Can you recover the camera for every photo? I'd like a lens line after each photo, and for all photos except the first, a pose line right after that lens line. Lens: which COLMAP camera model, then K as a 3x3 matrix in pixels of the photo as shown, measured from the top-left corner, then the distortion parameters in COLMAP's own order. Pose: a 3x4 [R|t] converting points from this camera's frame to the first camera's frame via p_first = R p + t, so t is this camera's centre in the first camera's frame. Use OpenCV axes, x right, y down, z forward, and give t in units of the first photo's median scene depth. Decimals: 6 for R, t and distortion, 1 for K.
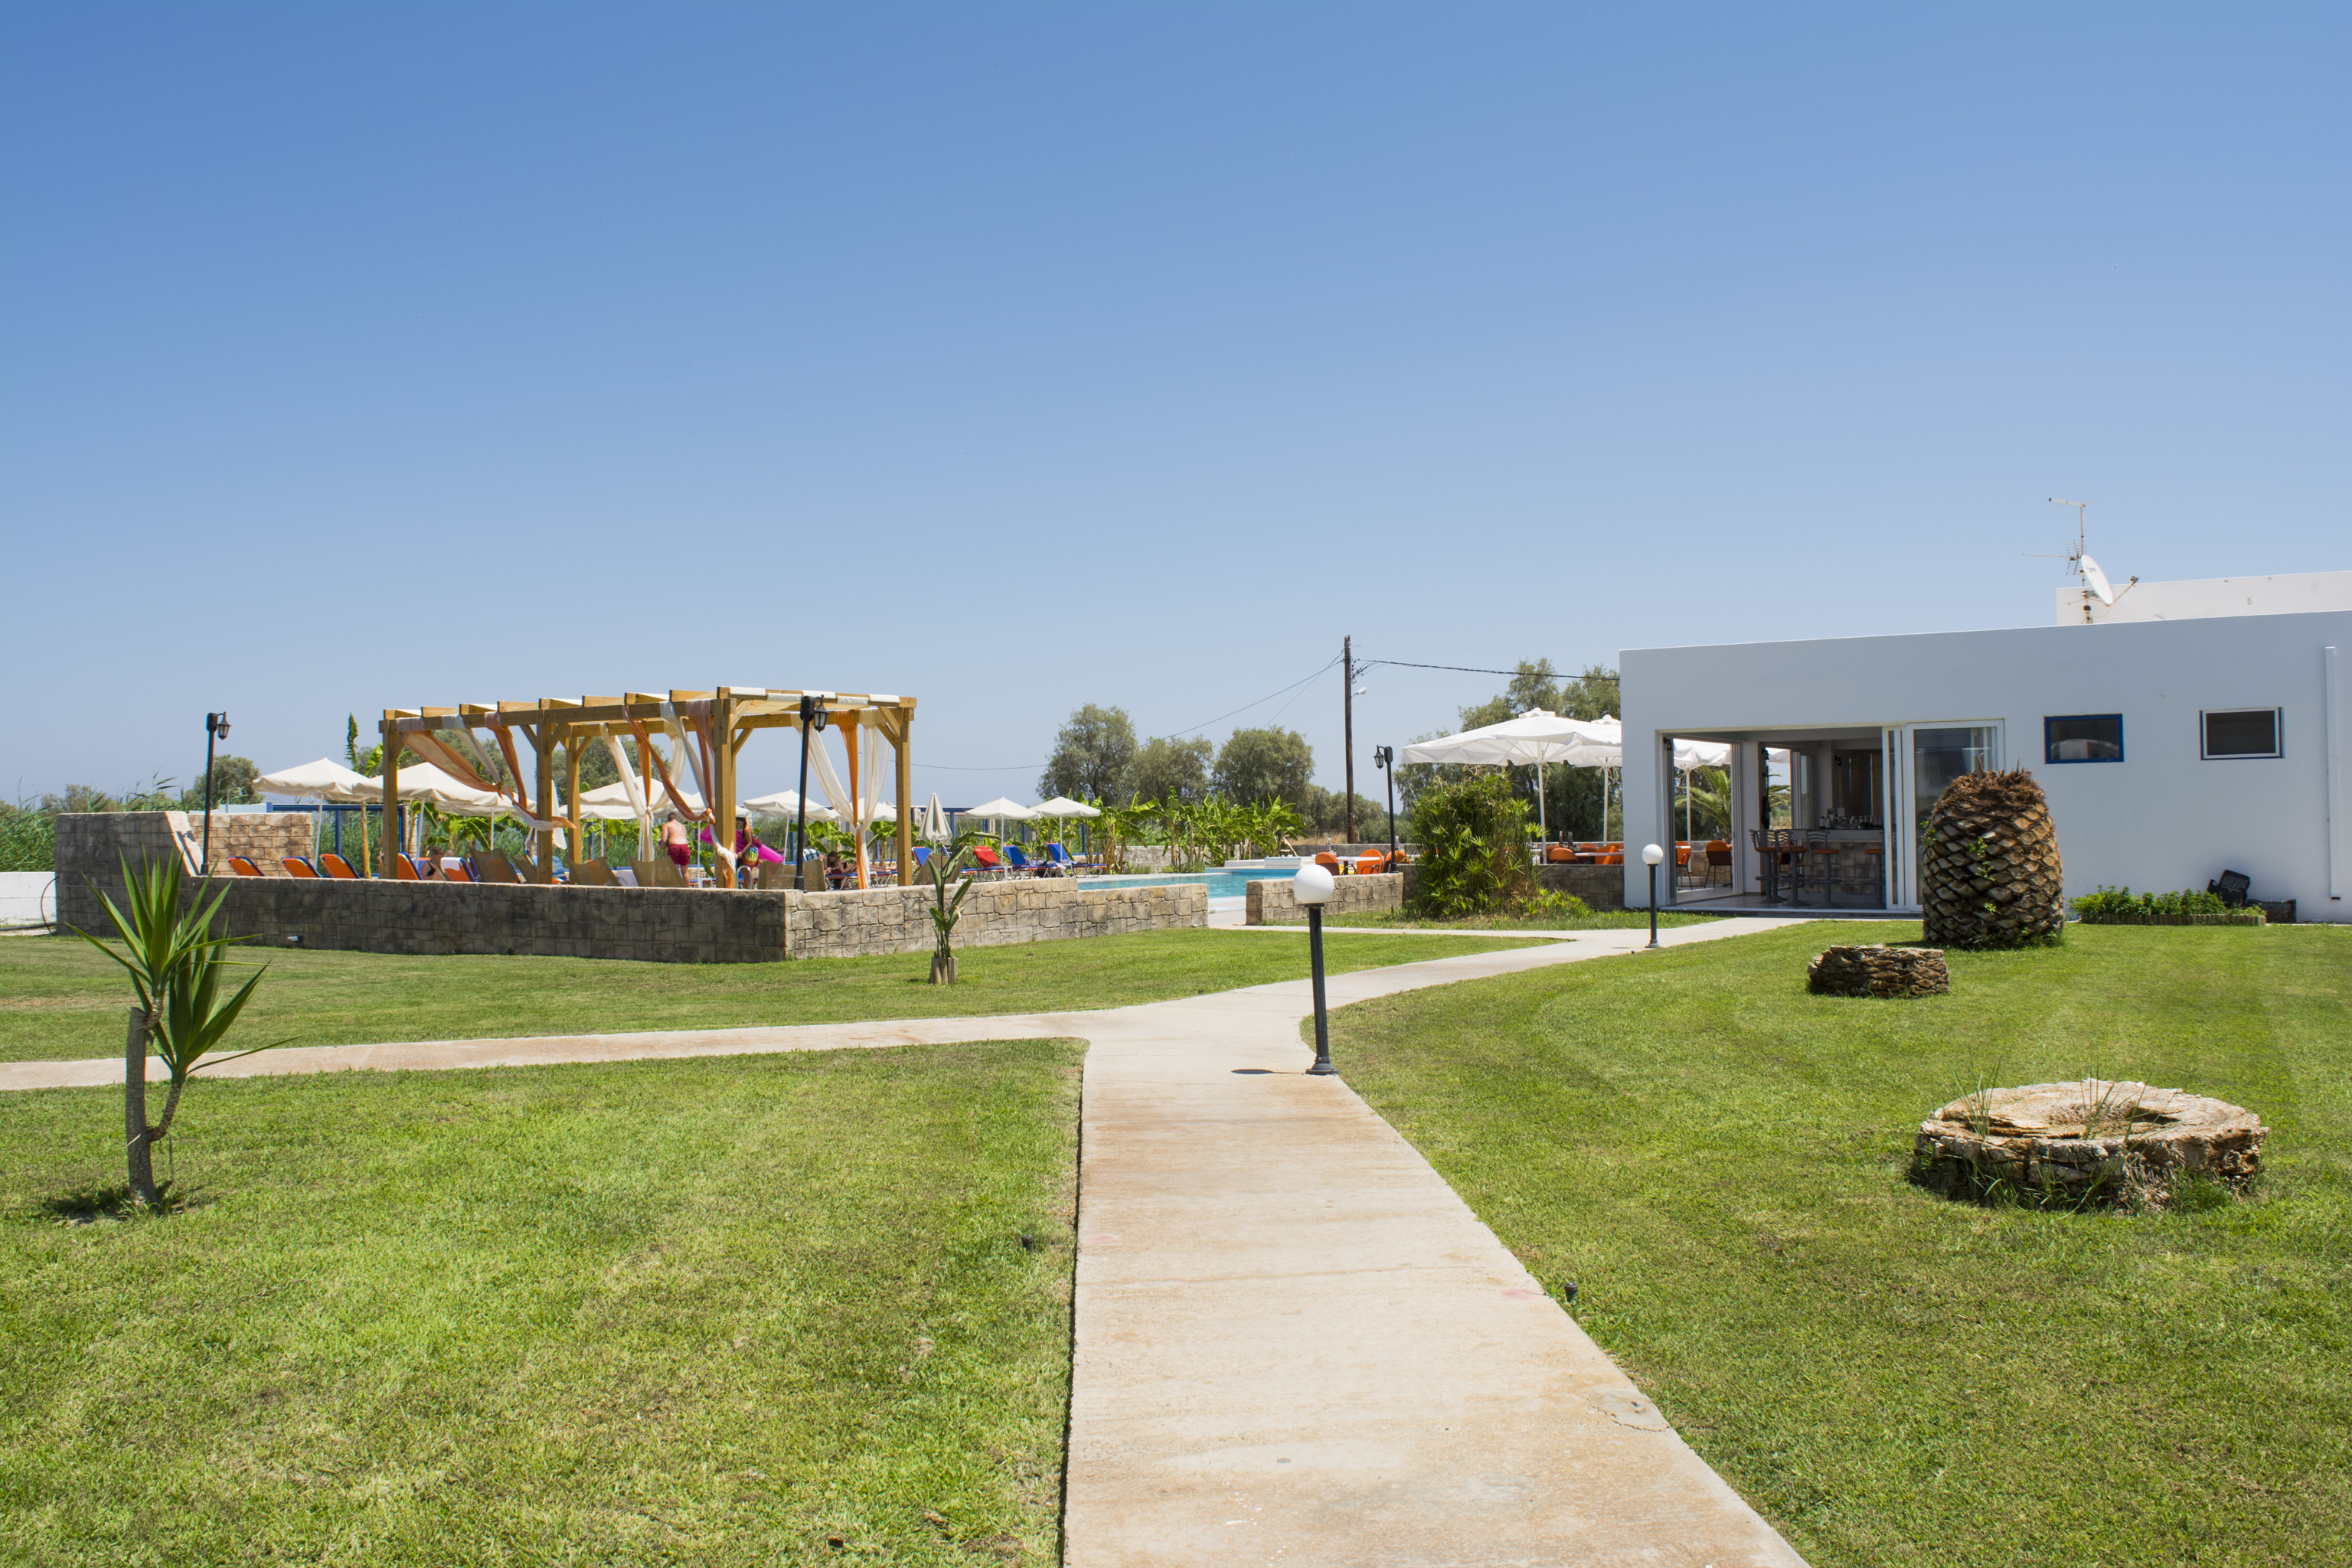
lens RADIAL K [[1868.8, 0, 1169.1], [0, 1868.8, 783.7], [0, 0, 1]] dist [-0.087981, 0.022286]
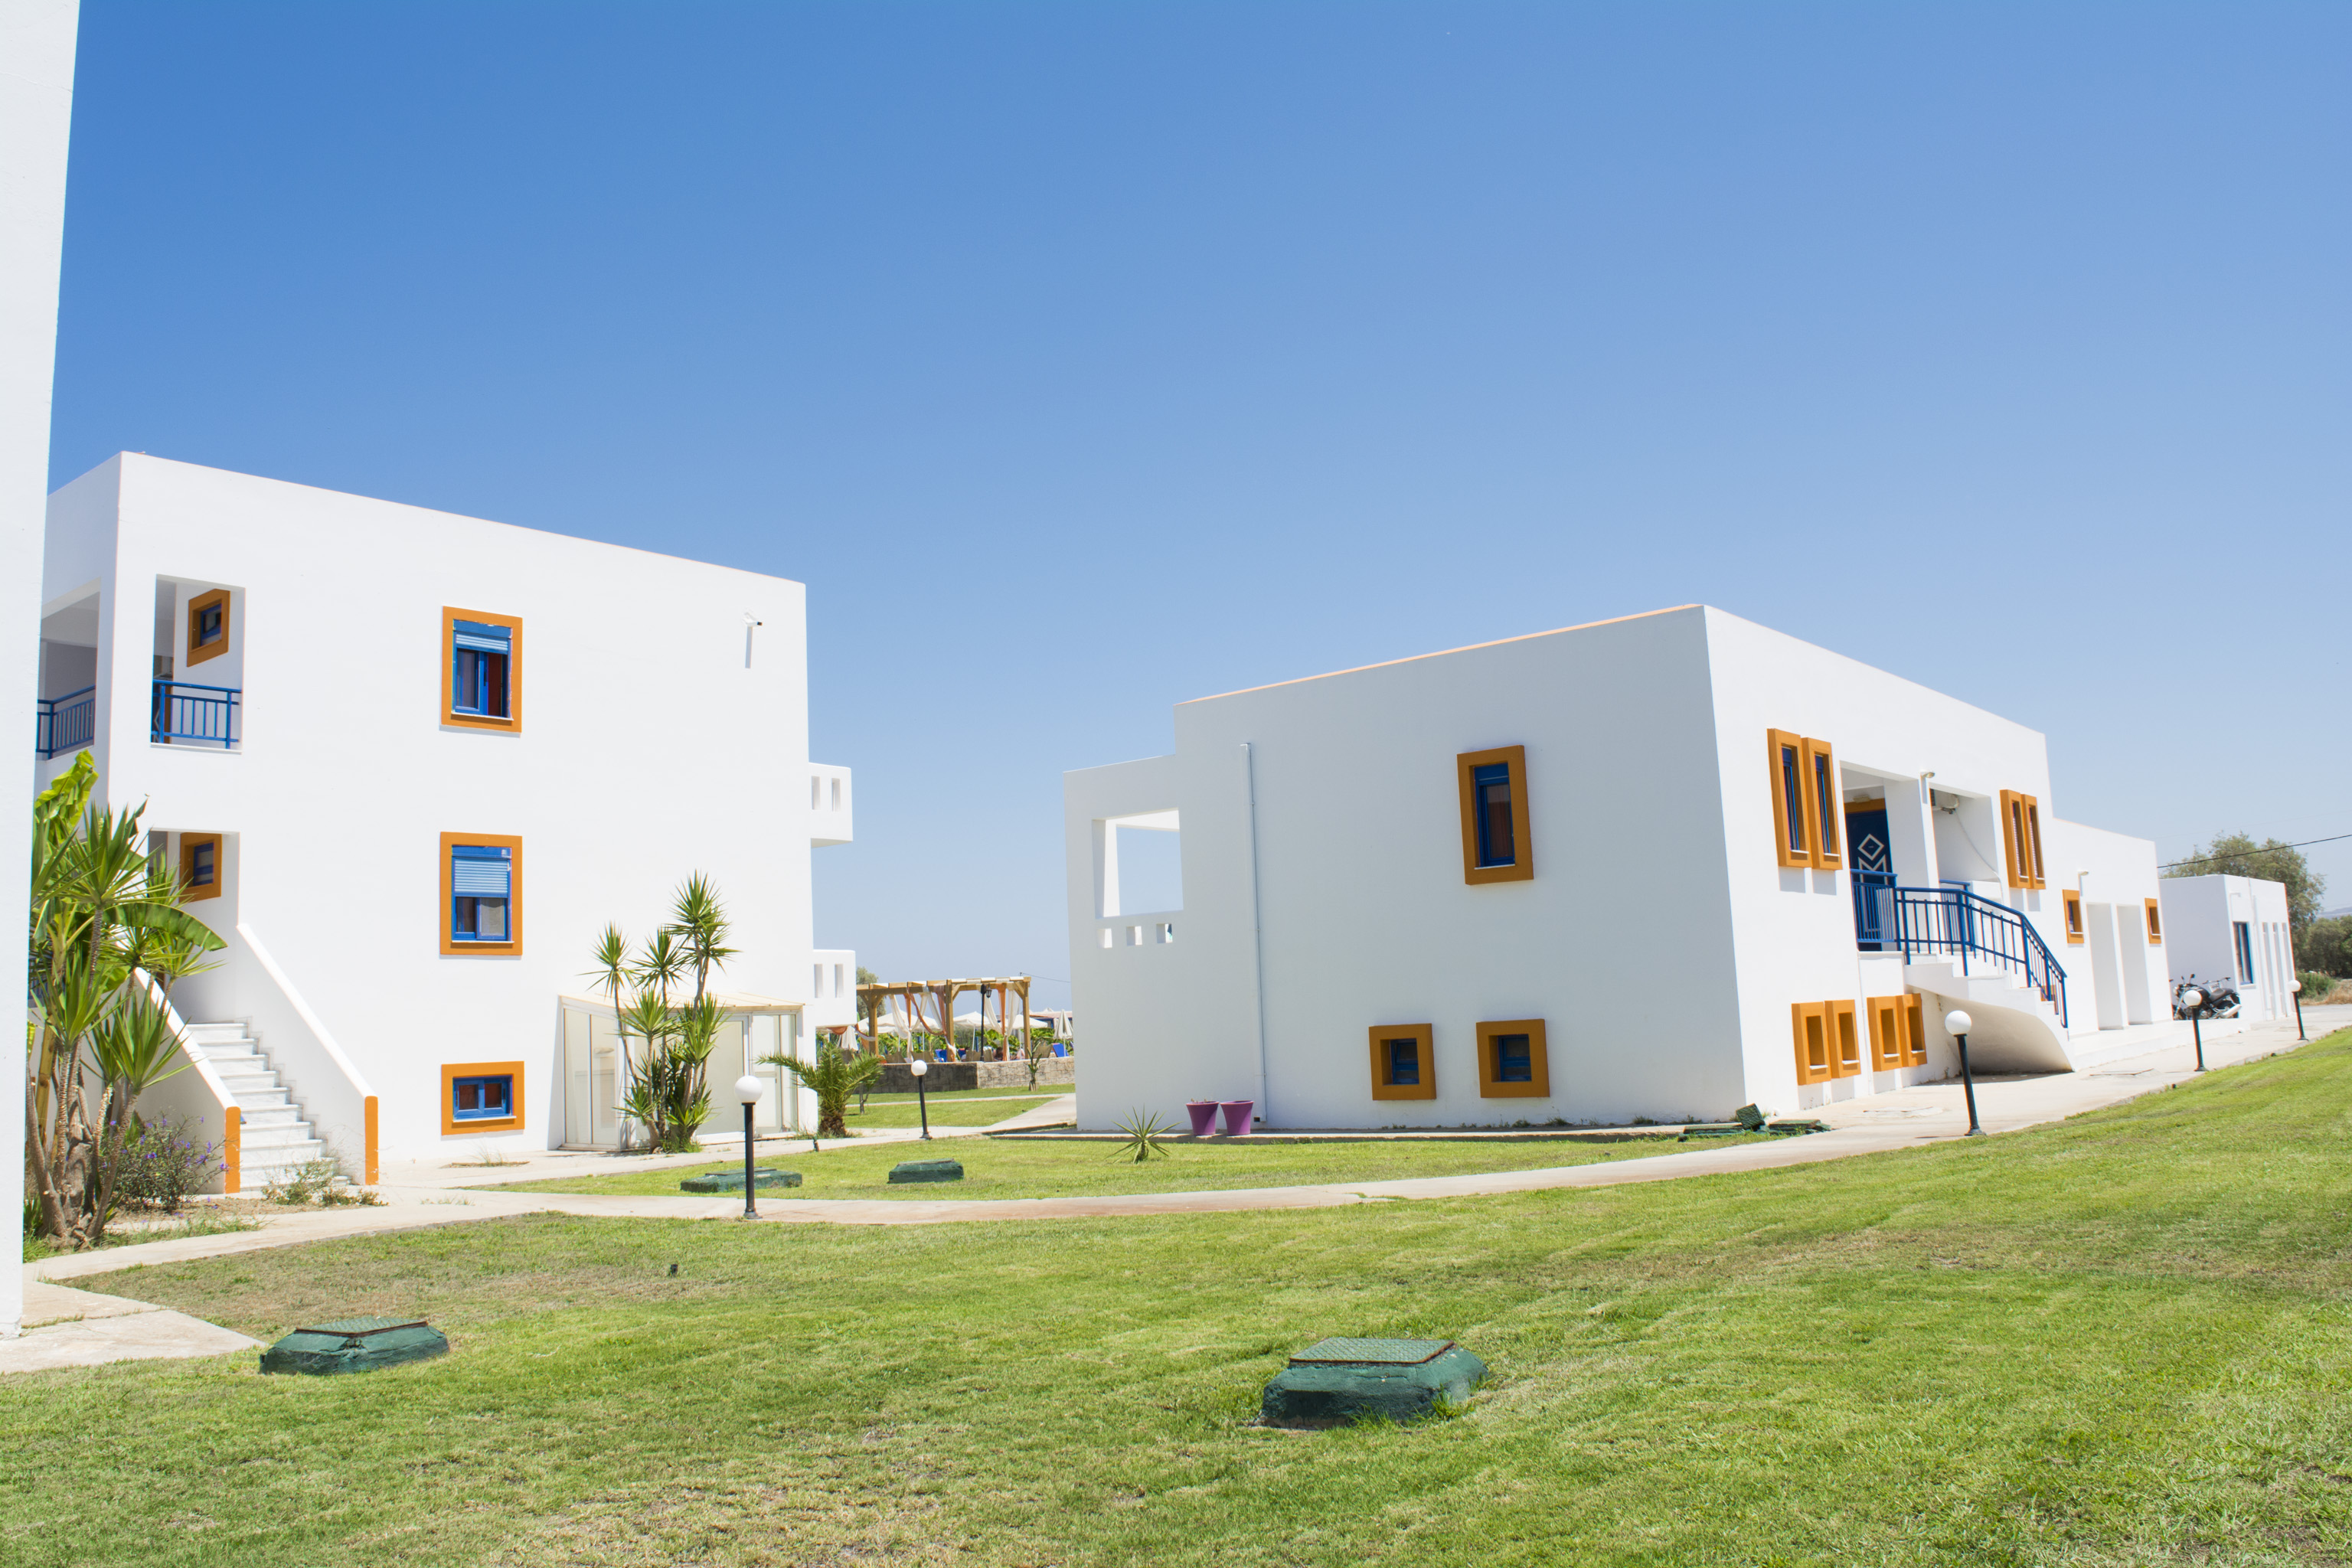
lens RADIAL K [[1868.8, 0, 1181.2], [0, 1868.8, 783.0], [0, 0, 1]] dist [-0.087981, 0.022286]
pose [[0.995234, -0.045593, -0.086206, 0.267602], [0.037401, 0.994835, -0.094361, -0.062306], [0.090063, 0.090687, 0.991799, -1.331229]]
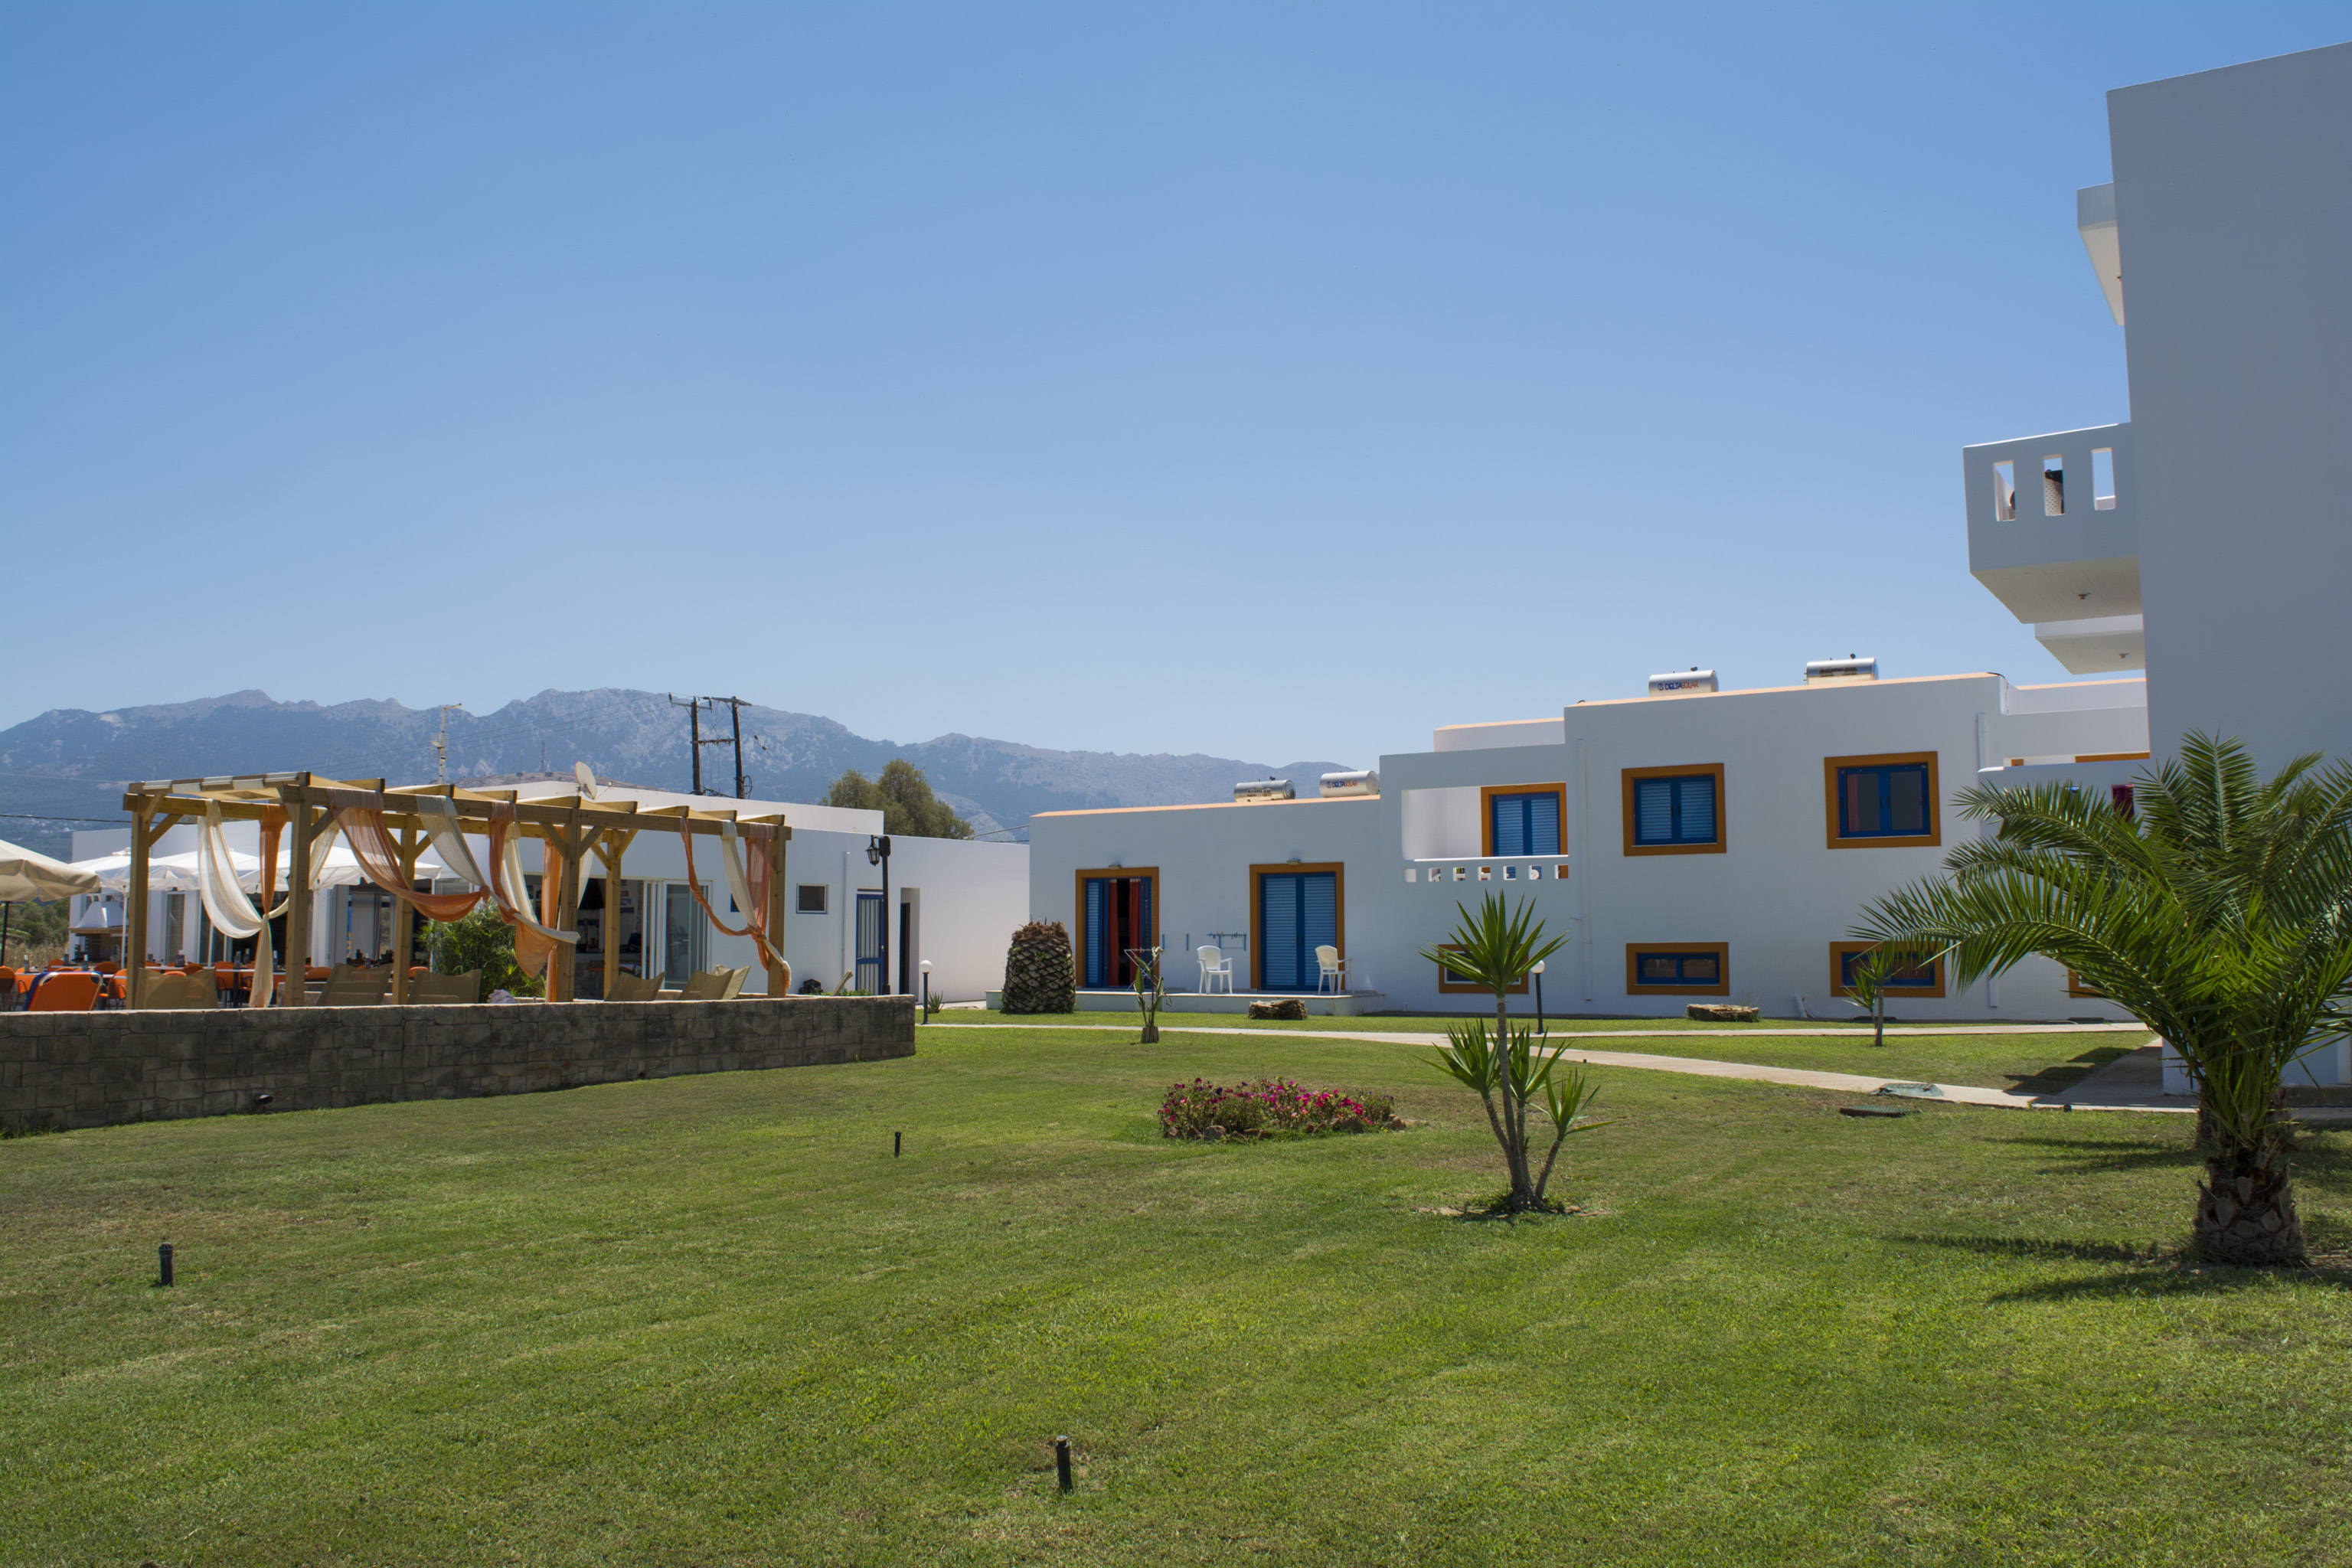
lens RADIAL K [[1868.8, 0, 1175.8], [0, 1868.8, 782.2], [0, 0, 1]] dist [-0.087981, 0.022286]
pose [[-0.006333, 0.097360, 0.995229, -1.261794], [-0.020779, 0.995021, -0.097472, 0.029680], [-0.999764, -0.021297, -0.004278, 0.729330]]
